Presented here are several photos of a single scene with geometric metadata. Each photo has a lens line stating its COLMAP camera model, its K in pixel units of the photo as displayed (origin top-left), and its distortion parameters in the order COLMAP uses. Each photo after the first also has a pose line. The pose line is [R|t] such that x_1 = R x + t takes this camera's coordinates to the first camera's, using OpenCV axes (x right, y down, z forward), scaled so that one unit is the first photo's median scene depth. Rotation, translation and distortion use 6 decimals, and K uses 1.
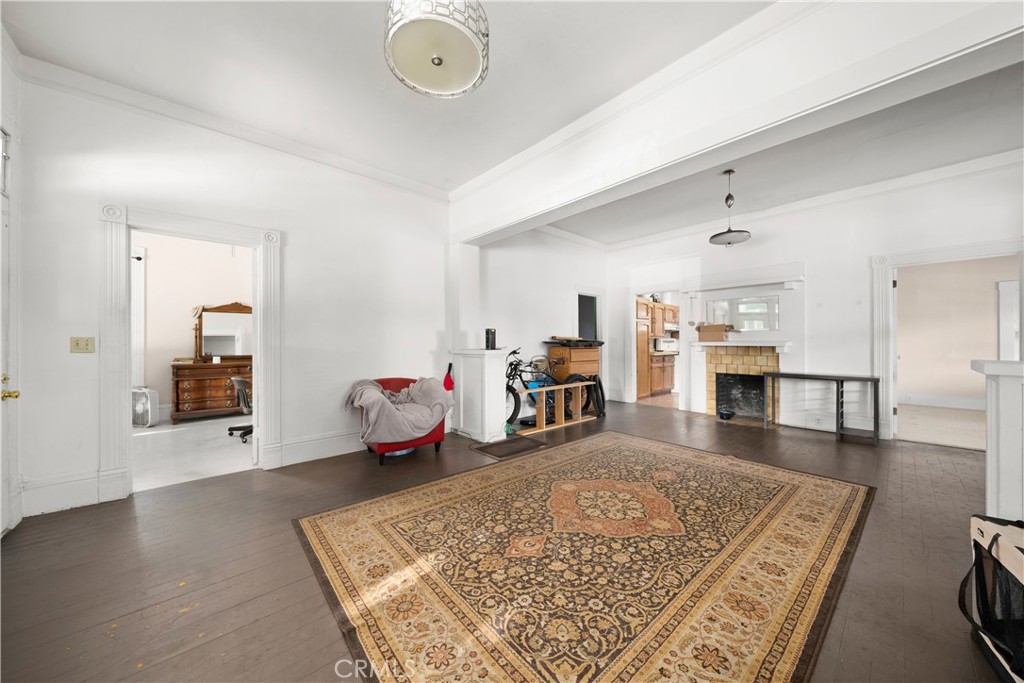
lens RADIAL K [[353.8, 0, 498.4], [0, 353.8, 340.9], [0, 0, 1]] dist [-0.000623, -0.000099]
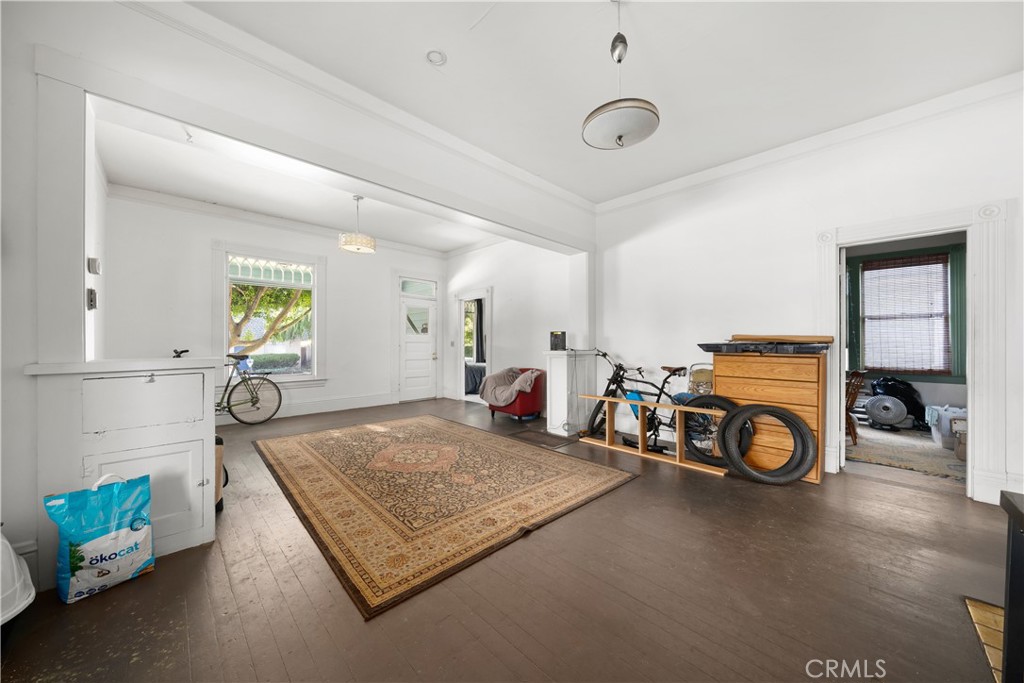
lens RADIAL K [[353.8, 0, 498.4], [0, 353.8, 340.9], [0, 0, 1]] dist [-0.000623, -0.000099]
pose [[0.028796, -0.007866, -0.999554, 1.608426], [0.000189, 0.999969, -0.007864, 0.008986], [0.999585, 0.000038, 0.028797, 1.186661]]
